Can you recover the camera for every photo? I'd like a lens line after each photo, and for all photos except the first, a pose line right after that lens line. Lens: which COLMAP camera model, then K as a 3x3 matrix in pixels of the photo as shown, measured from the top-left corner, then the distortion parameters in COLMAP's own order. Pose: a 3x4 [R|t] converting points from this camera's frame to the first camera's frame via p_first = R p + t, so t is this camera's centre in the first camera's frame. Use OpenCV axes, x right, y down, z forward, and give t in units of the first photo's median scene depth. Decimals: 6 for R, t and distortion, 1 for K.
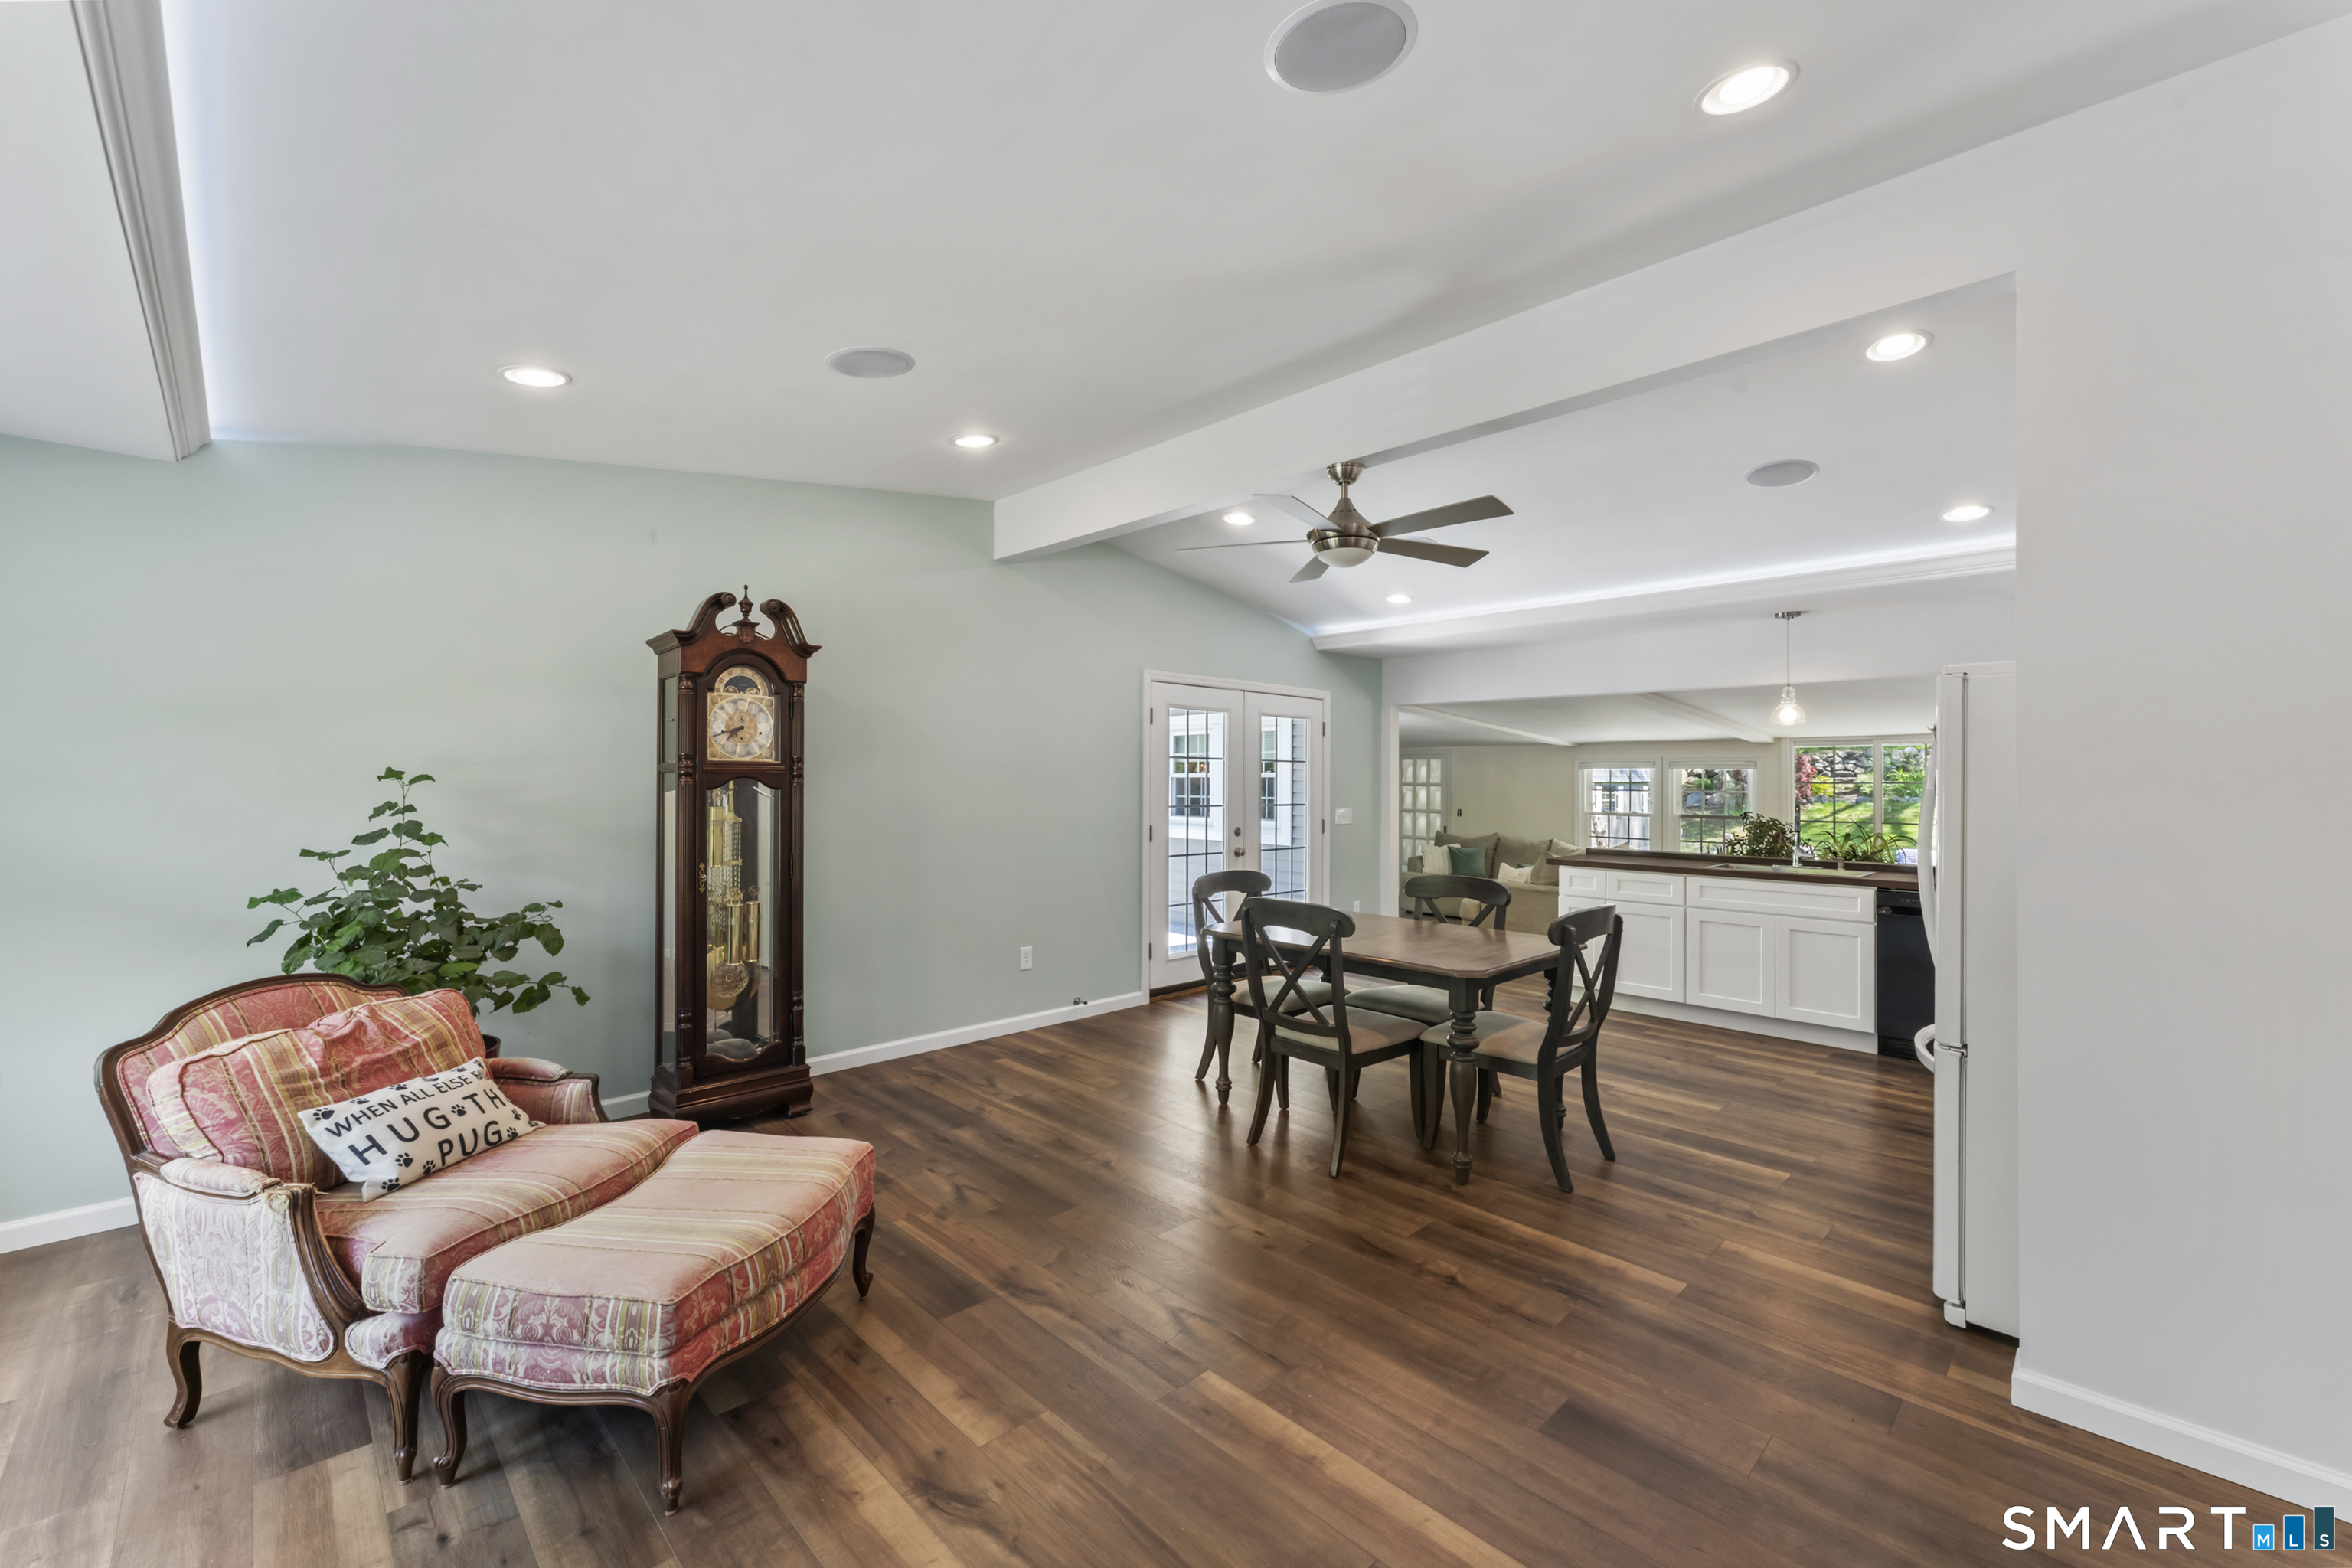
lens RADIAL K [[944.9, 0, 1172.9], [0, 944.9, 781.0], [0, 0, 1]] dist [-0.002473, -0.000100]
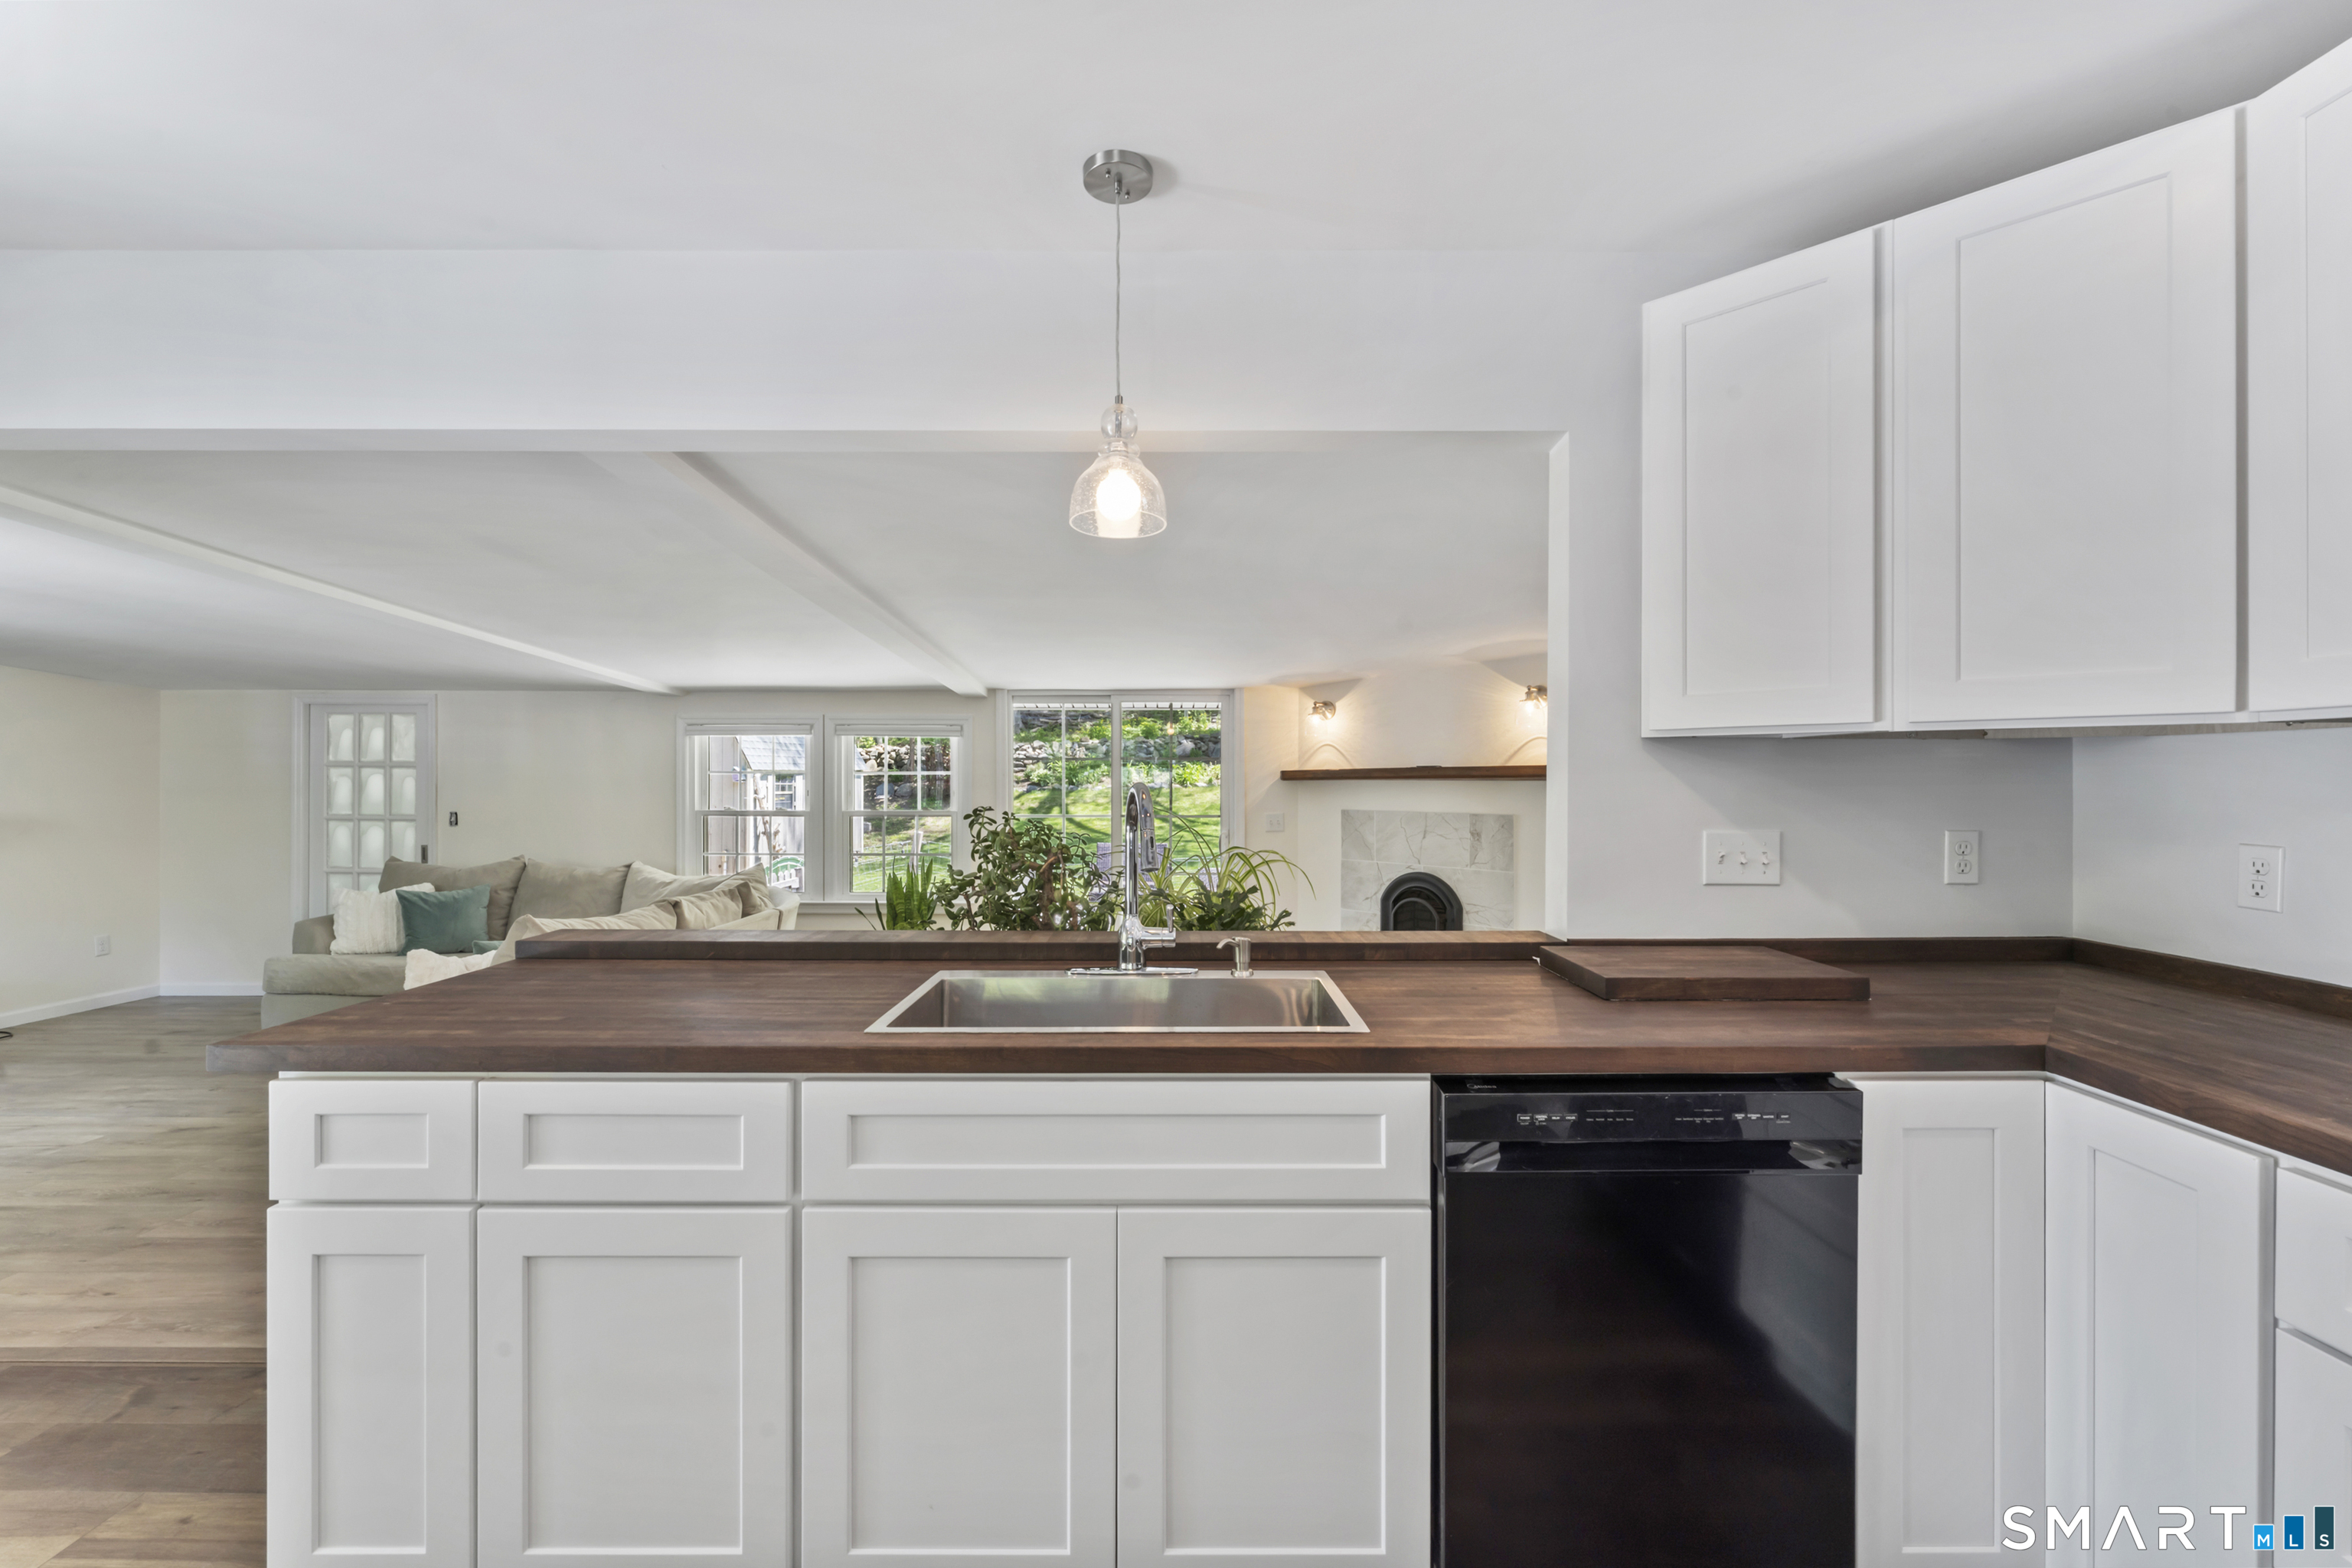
lens RADIAL K [[947.1, 0, 1183.0], [0, 947.1, 777.3], [0, 0, 1]] dist [-0.002324, -0.000225]
pose [[0.691651, -0.003529, 0.722224, 0.446234], [0.002206, 0.999994, 0.002774, 0.022253], [-0.722229, -0.000325, 0.691654, 0.776451]]
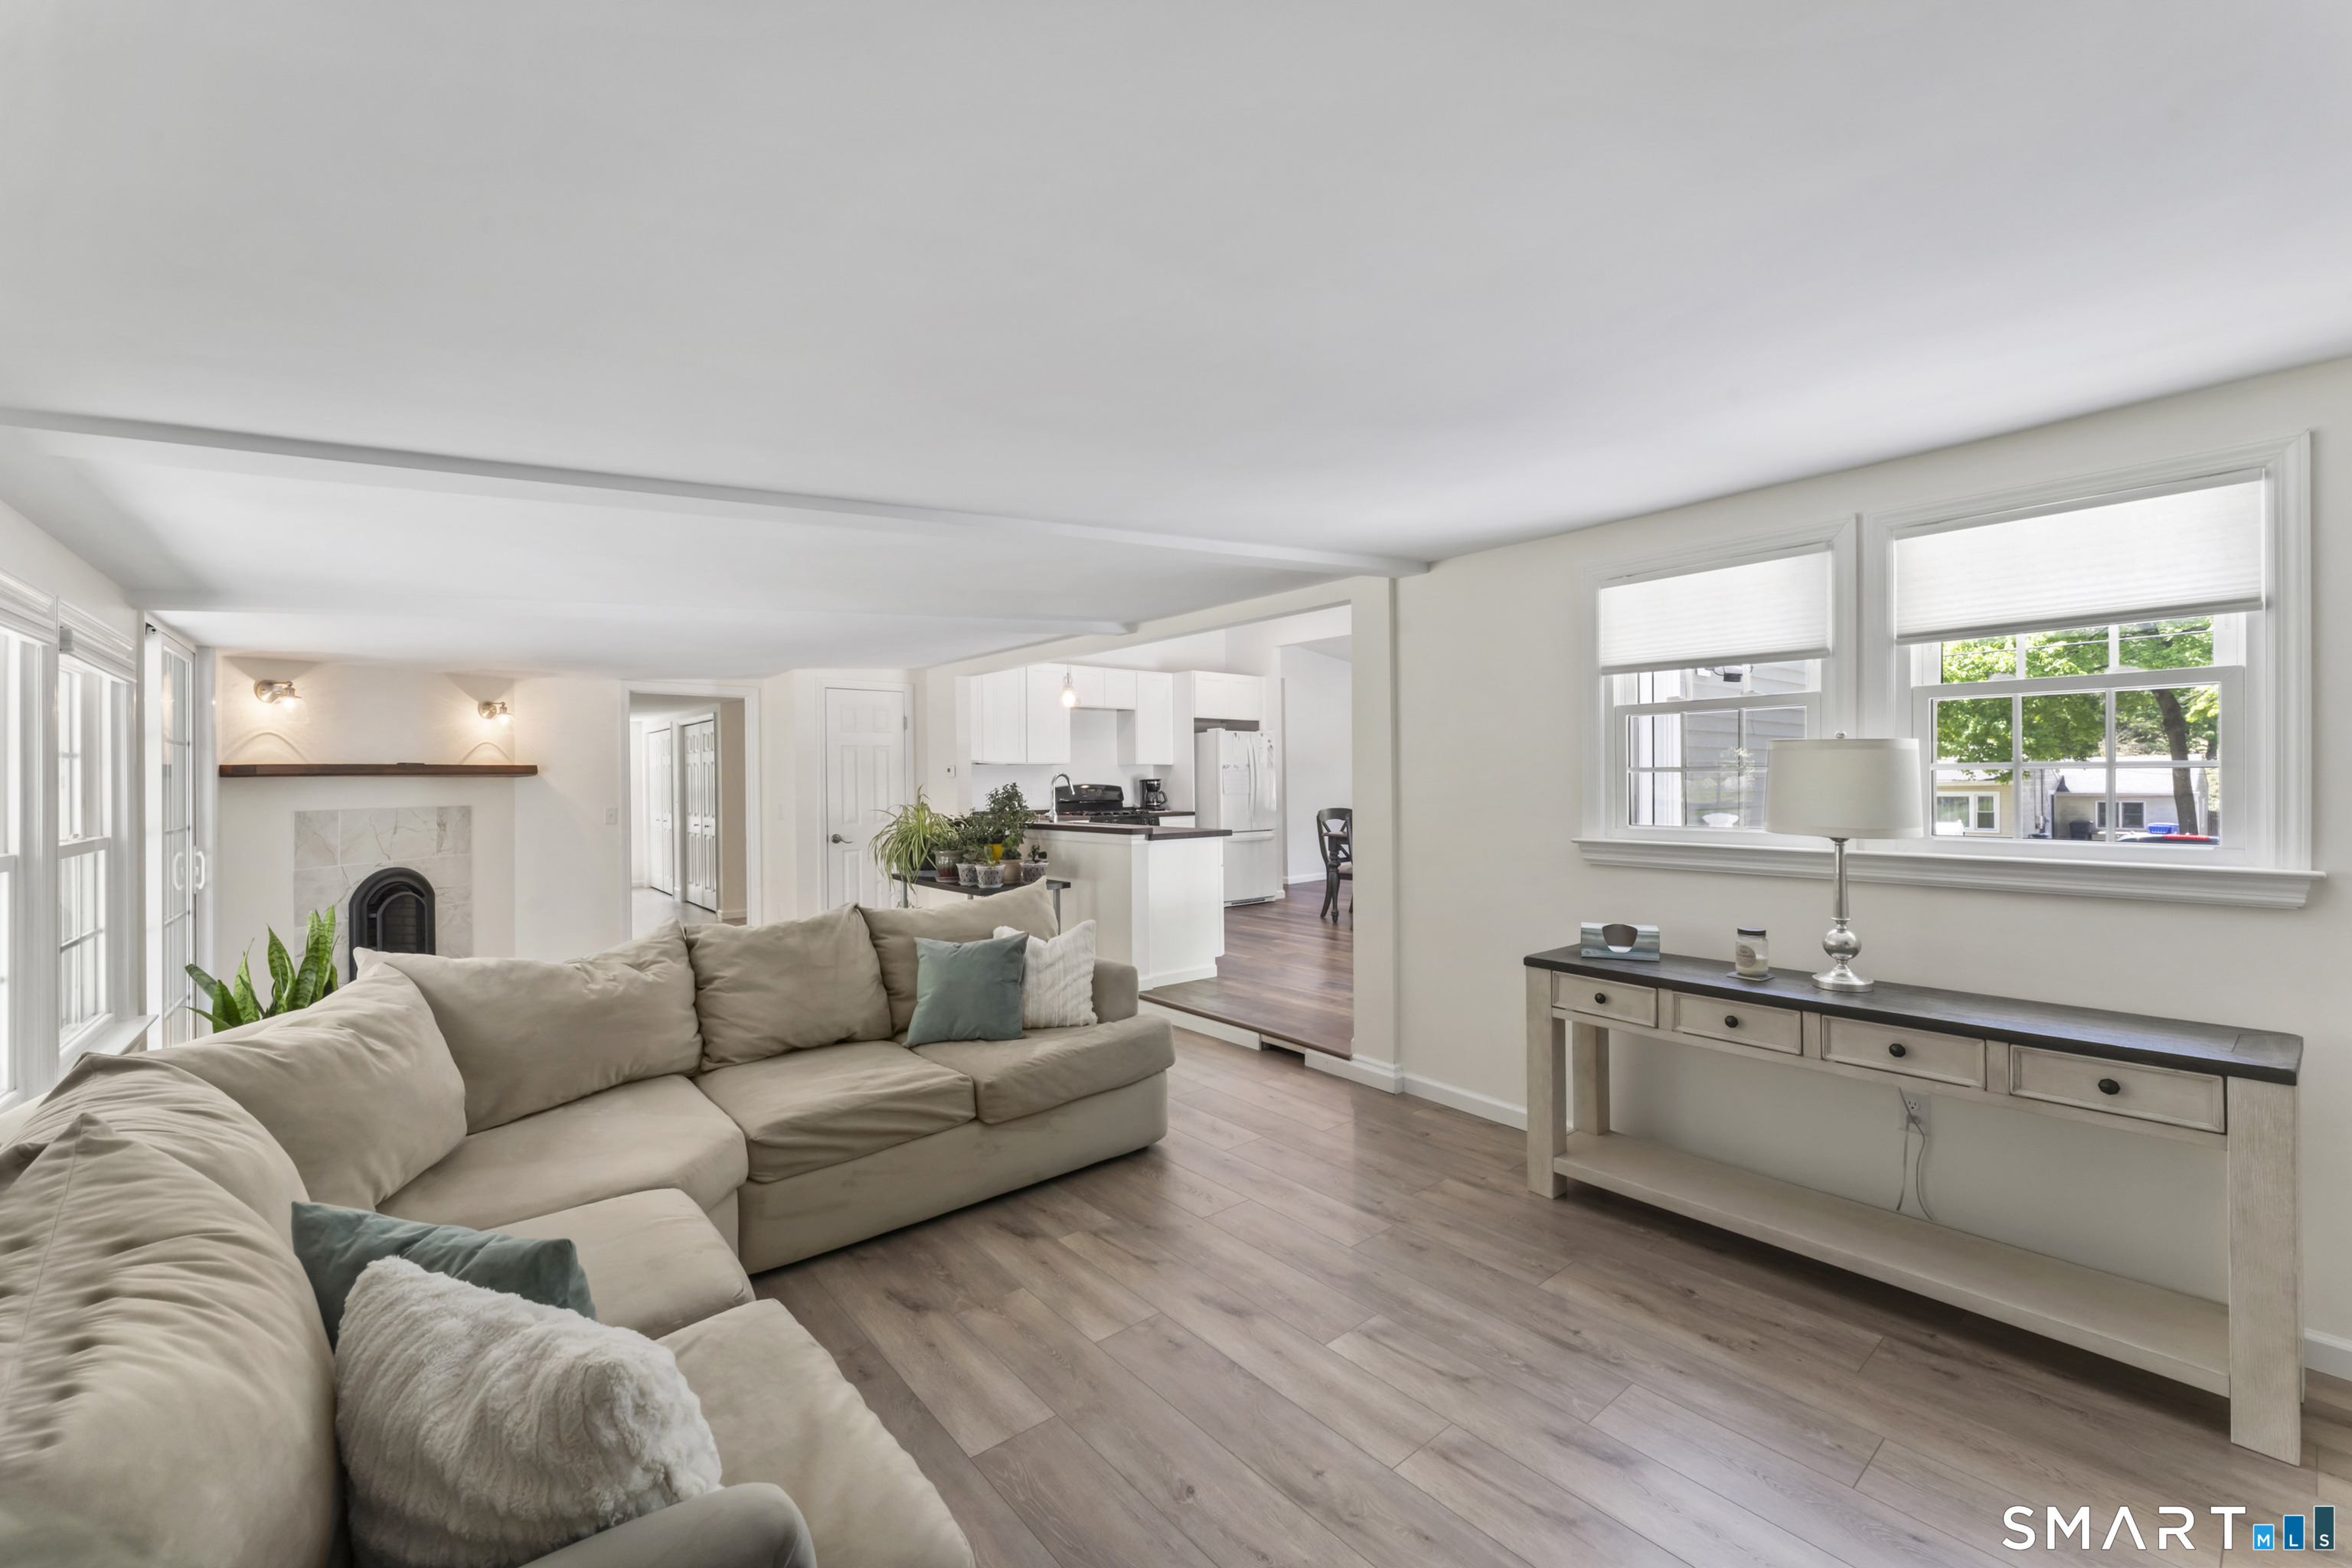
lens RADIAL K [[944.9, 0, 1172.9], [0, 944.9, 781.0], [0, 0, 1]] dist [-0.002473, -0.000100]
pose [[-0.997171, 0.003314, 0.075090, 0.433930], [0.003490, 0.999991, 0.002225, 0.033854], [-0.075082, 0.002481, -0.997174, 2.233410]]
